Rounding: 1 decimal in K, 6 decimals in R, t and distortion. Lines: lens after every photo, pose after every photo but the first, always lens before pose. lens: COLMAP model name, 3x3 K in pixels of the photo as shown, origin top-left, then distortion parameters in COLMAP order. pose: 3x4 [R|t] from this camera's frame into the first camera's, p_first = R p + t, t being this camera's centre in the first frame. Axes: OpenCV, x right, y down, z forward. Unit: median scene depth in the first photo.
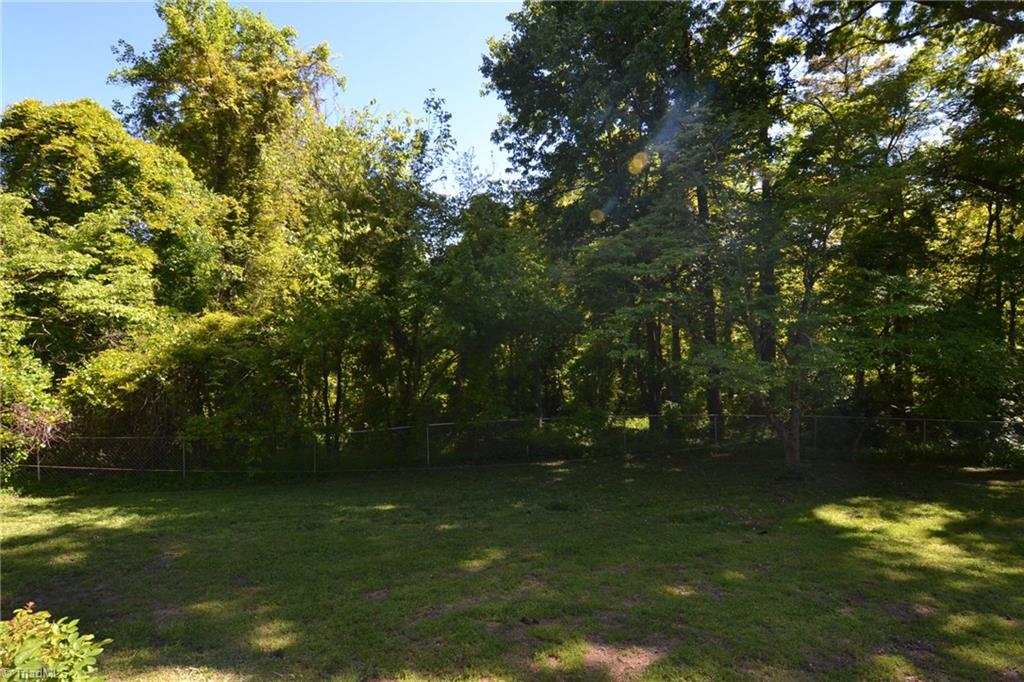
lens RADIAL K [[558.3, 0, 505.4], [0, 558.3, 334.7], [0, 0, 1]] dist [-0.004888, -0.011816]
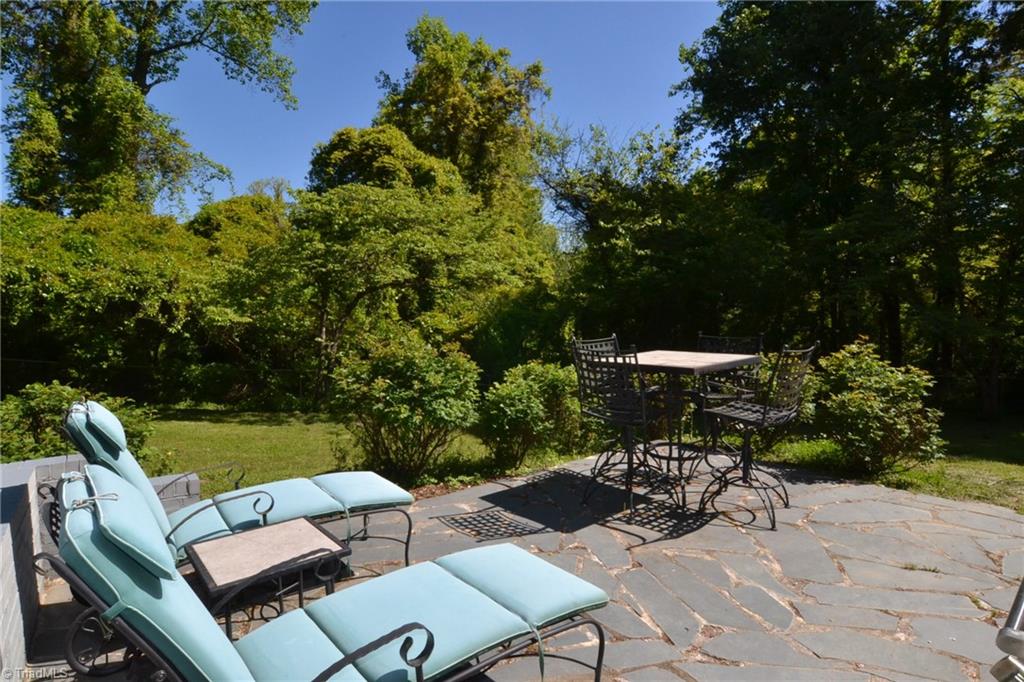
lens RADIAL K [[558.3, 0, 505.4], [0, 558.3, 334.7], [0, 0, 1]] dist [-0.004888, -0.011816]
pose [[0.983463, 0.011372, -0.180752, -0.183511], [-0.005368, 0.999419, 0.033670, 0.023326], [0.181030, -0.032143, 0.982952, -0.219111]]
